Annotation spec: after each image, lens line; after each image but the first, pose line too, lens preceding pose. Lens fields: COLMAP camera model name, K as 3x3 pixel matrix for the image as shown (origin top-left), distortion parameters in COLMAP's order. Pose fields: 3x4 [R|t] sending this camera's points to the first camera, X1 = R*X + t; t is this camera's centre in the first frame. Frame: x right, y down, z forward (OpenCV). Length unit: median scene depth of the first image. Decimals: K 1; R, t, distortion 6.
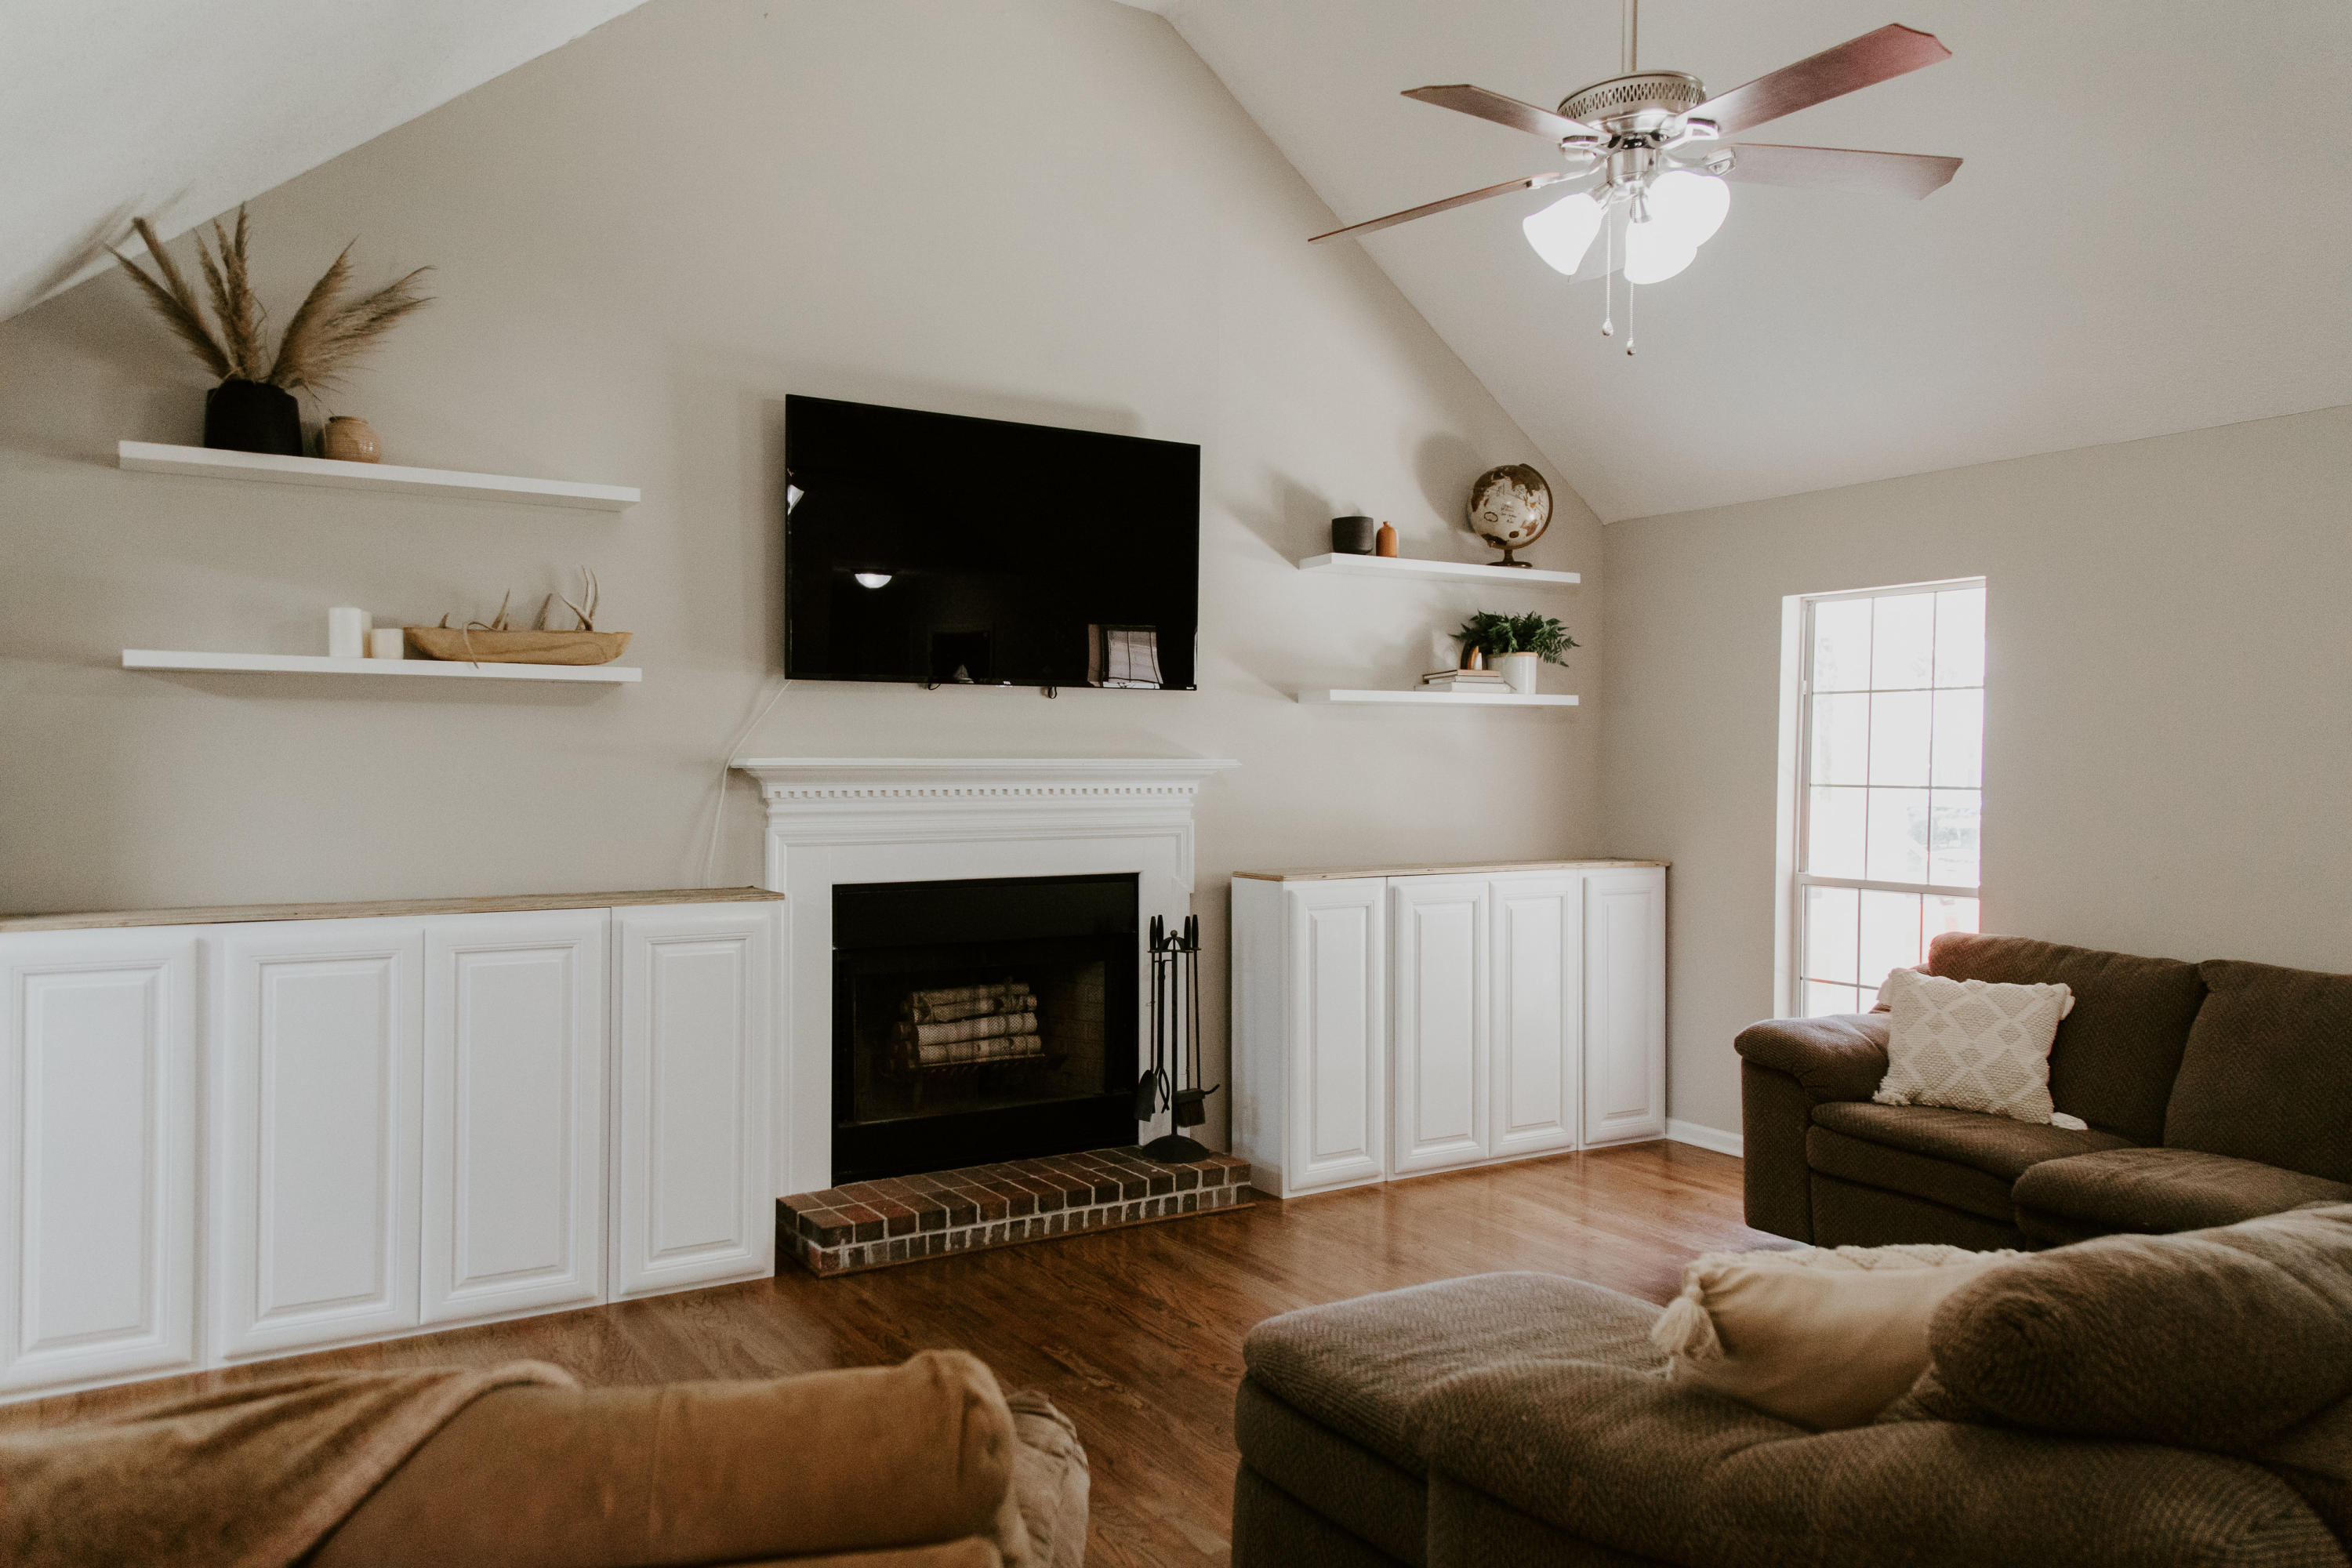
lens RADIAL K [[1698.1, 0, 1190.1], [0, 1698.1, 785.9], [0, 0, 1]] dist [0.076819, -0.037055]
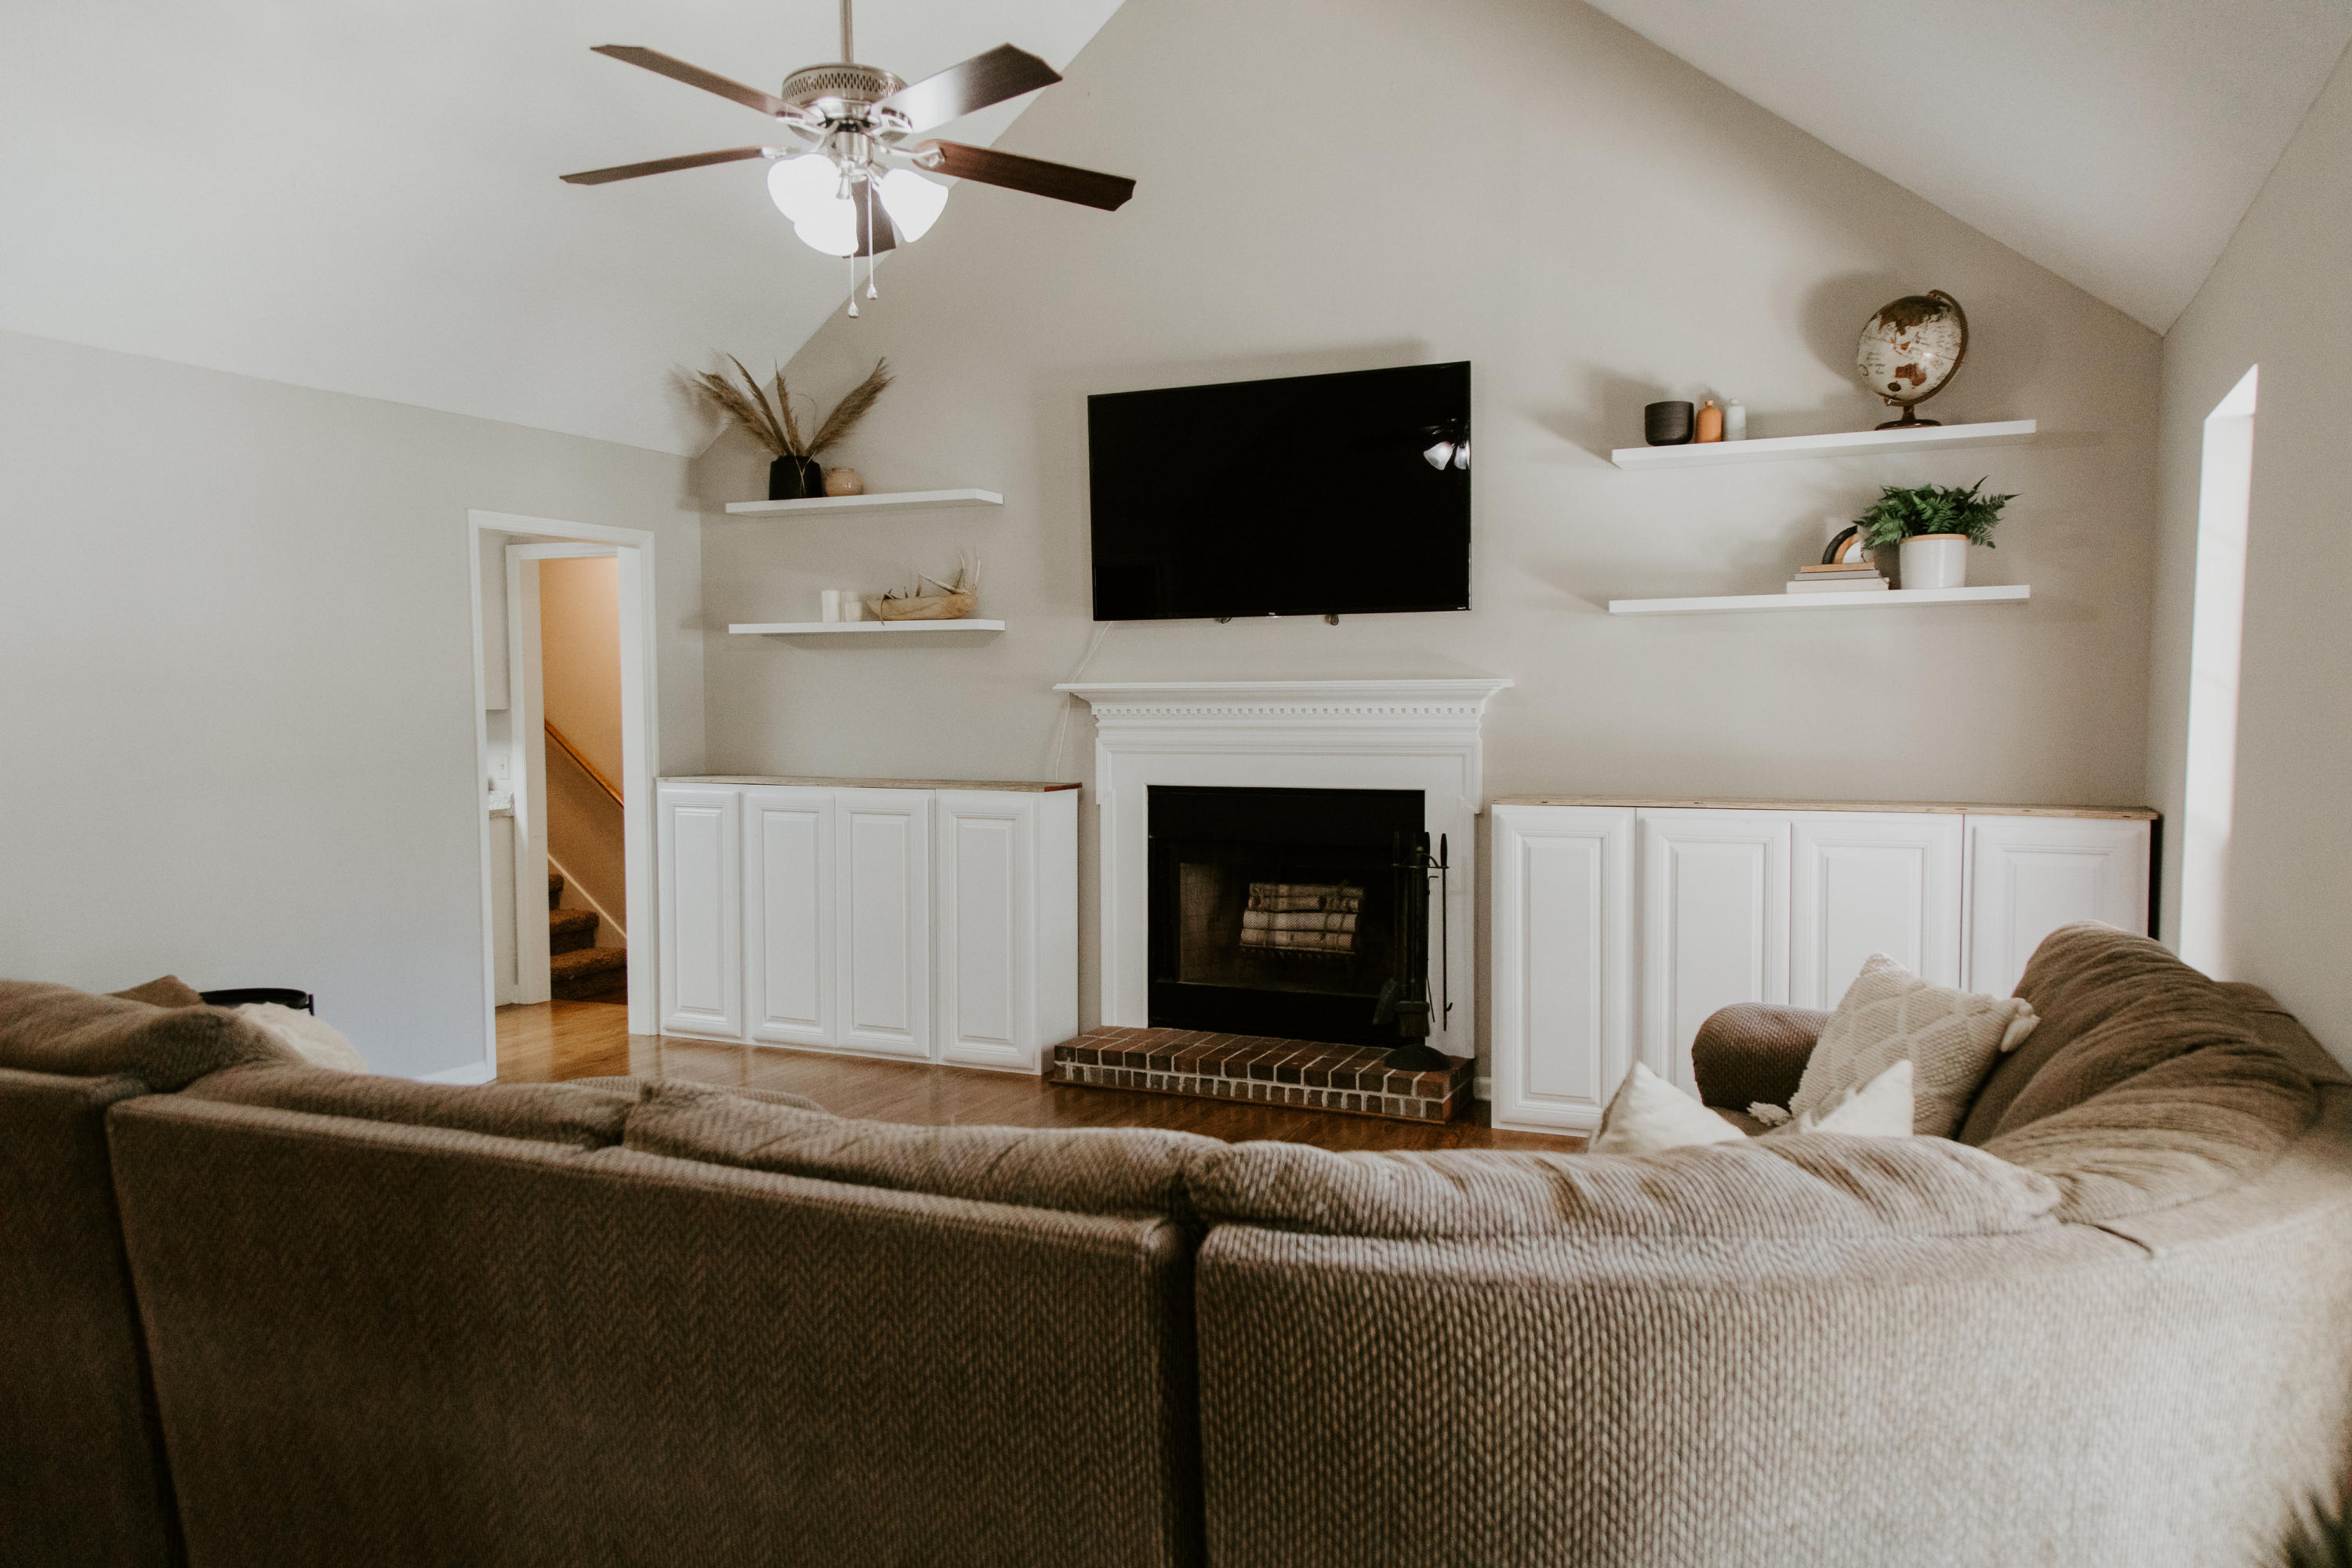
lens RADIAL K [[1698.1, 0, 1190.1], [0, 1698.1, 785.9], [0, 0, 1]] dist [0.076819, -0.037055]
pose [[0.546028, 0.039151, -0.836852, 0.814352], [-0.004090, 0.999020, 0.044069, 0.003695], [0.837757, -0.020640, 0.545653, 0.342255]]
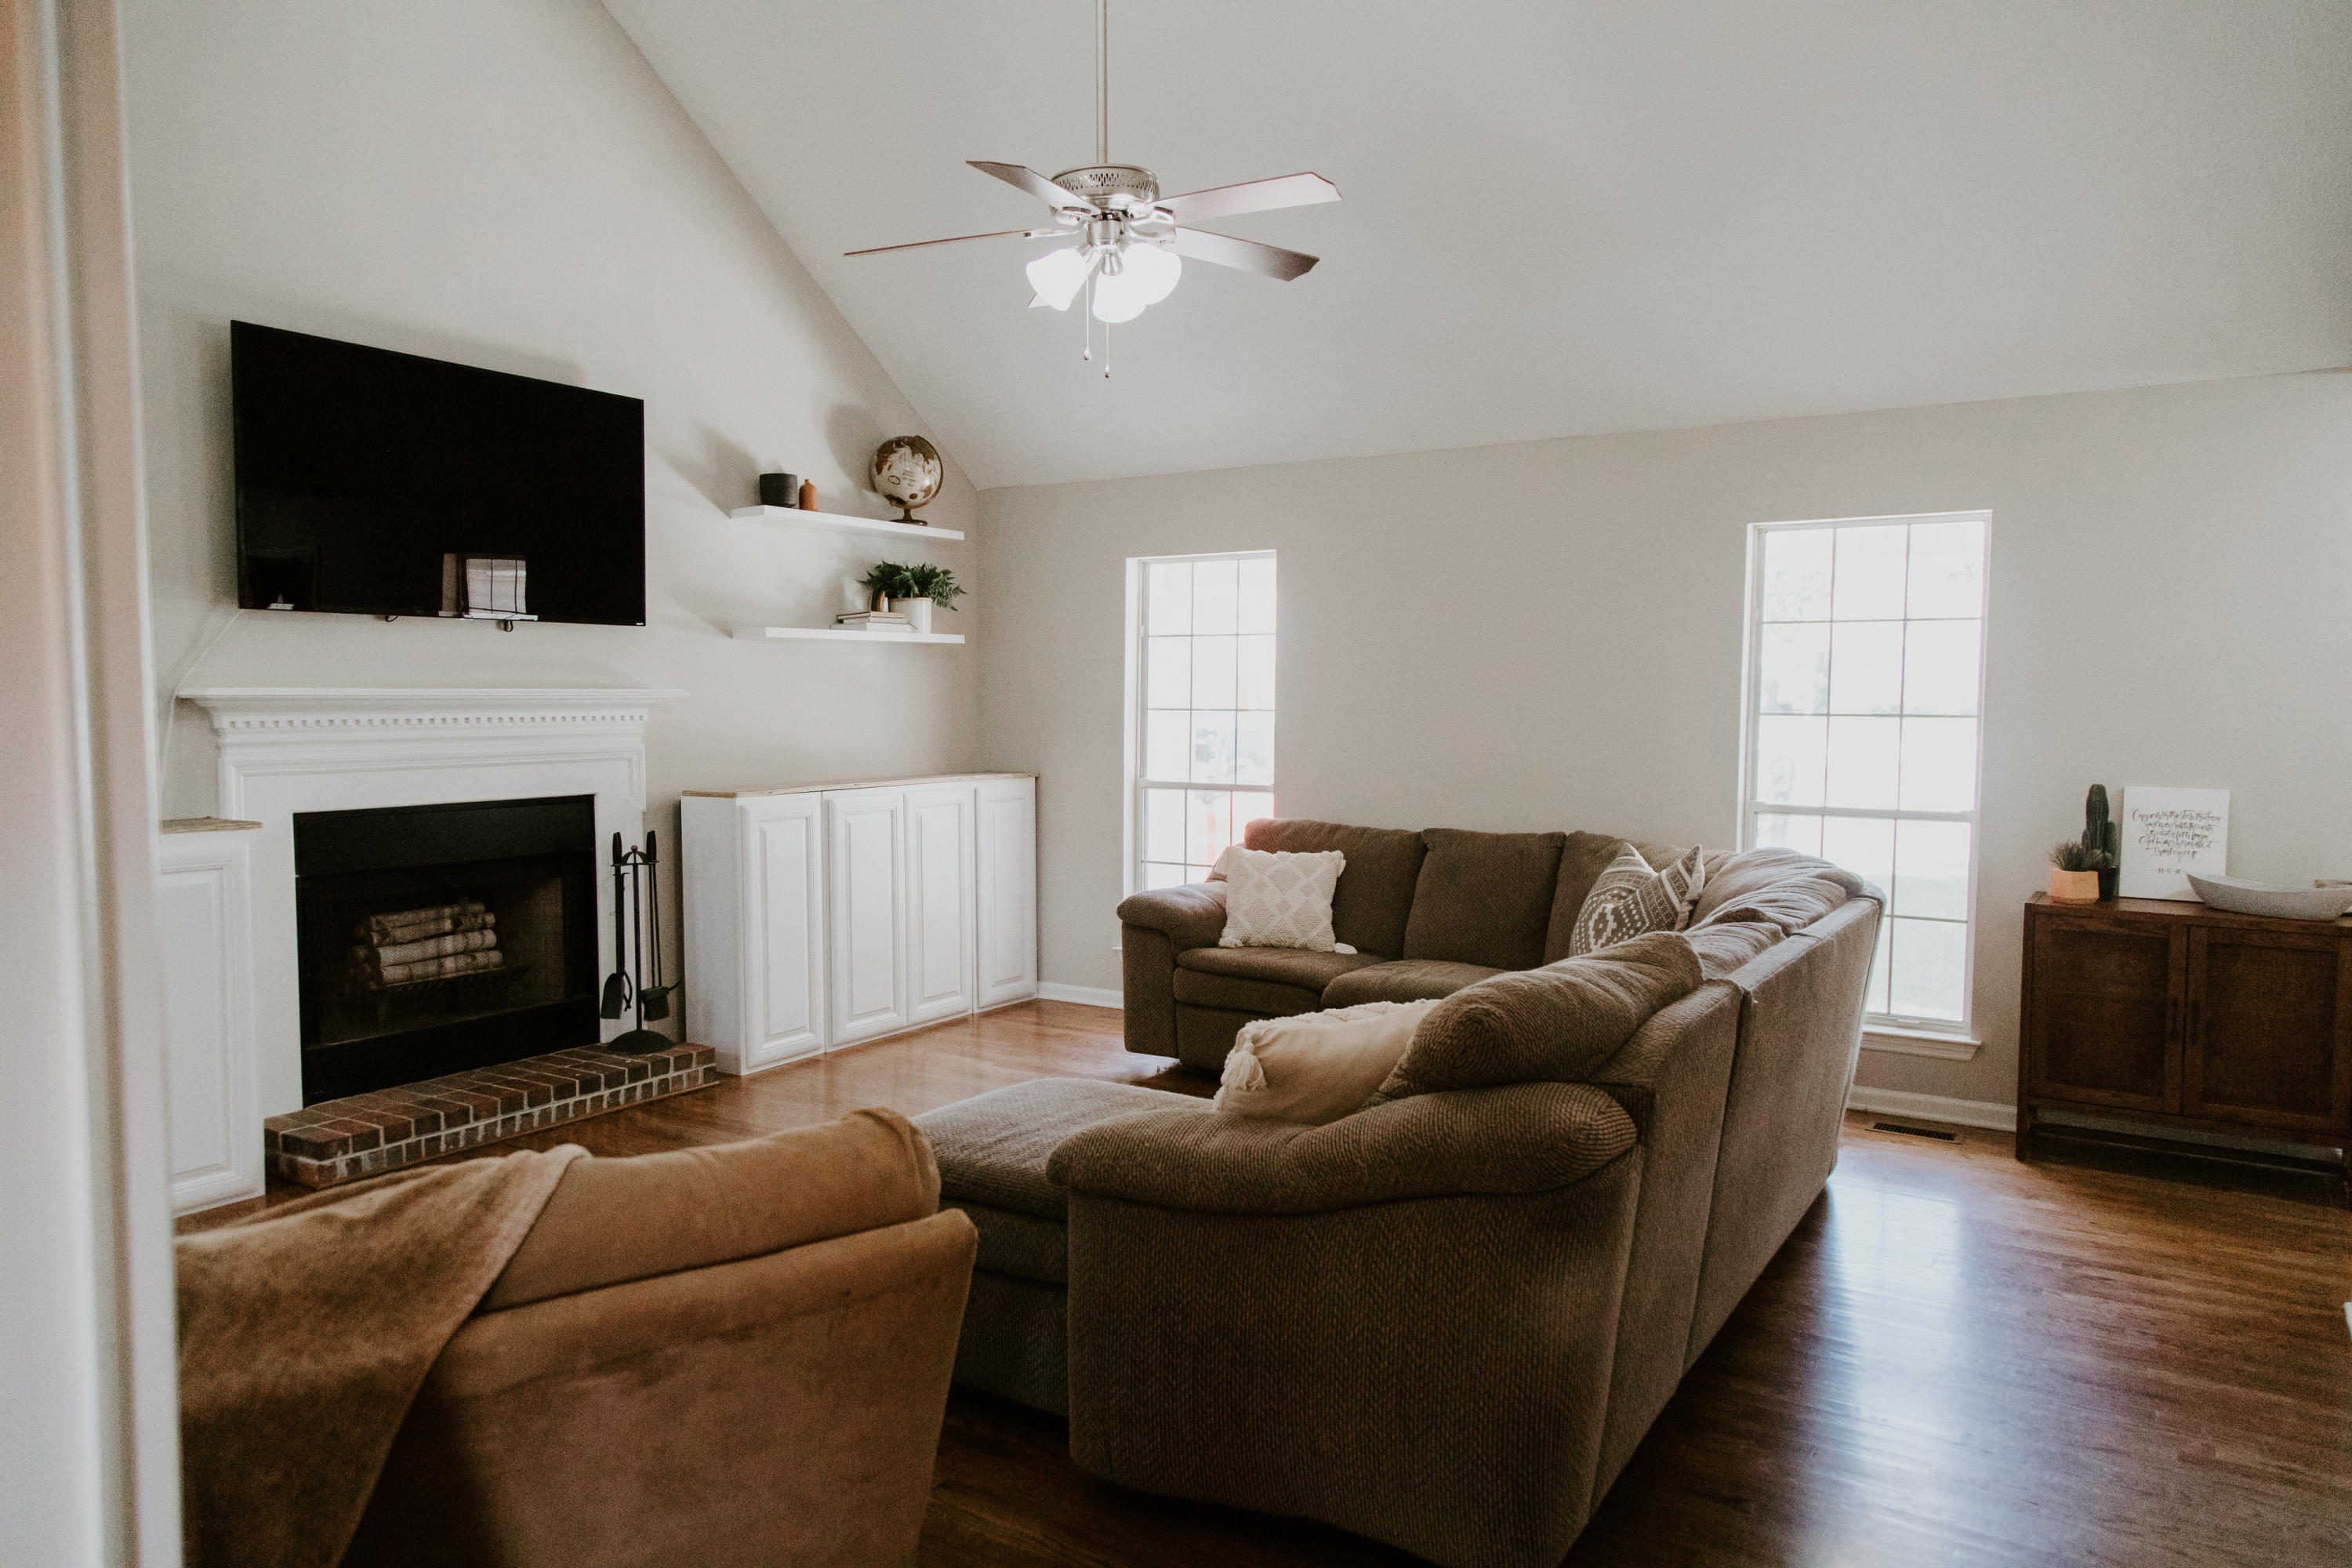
lens RADIAL K [[1580.5, 0, 1176.0], [0, 1580.5, 784.0], [0, 0, 1]] dist [0.040563, -0.000508]
pose [[0.906237, -0.027781, 0.421855, -0.130958], [0.009448, 0.998920, 0.045486, 0.002202], [-0.422664, -0.037235, 0.905521, -0.078960]]
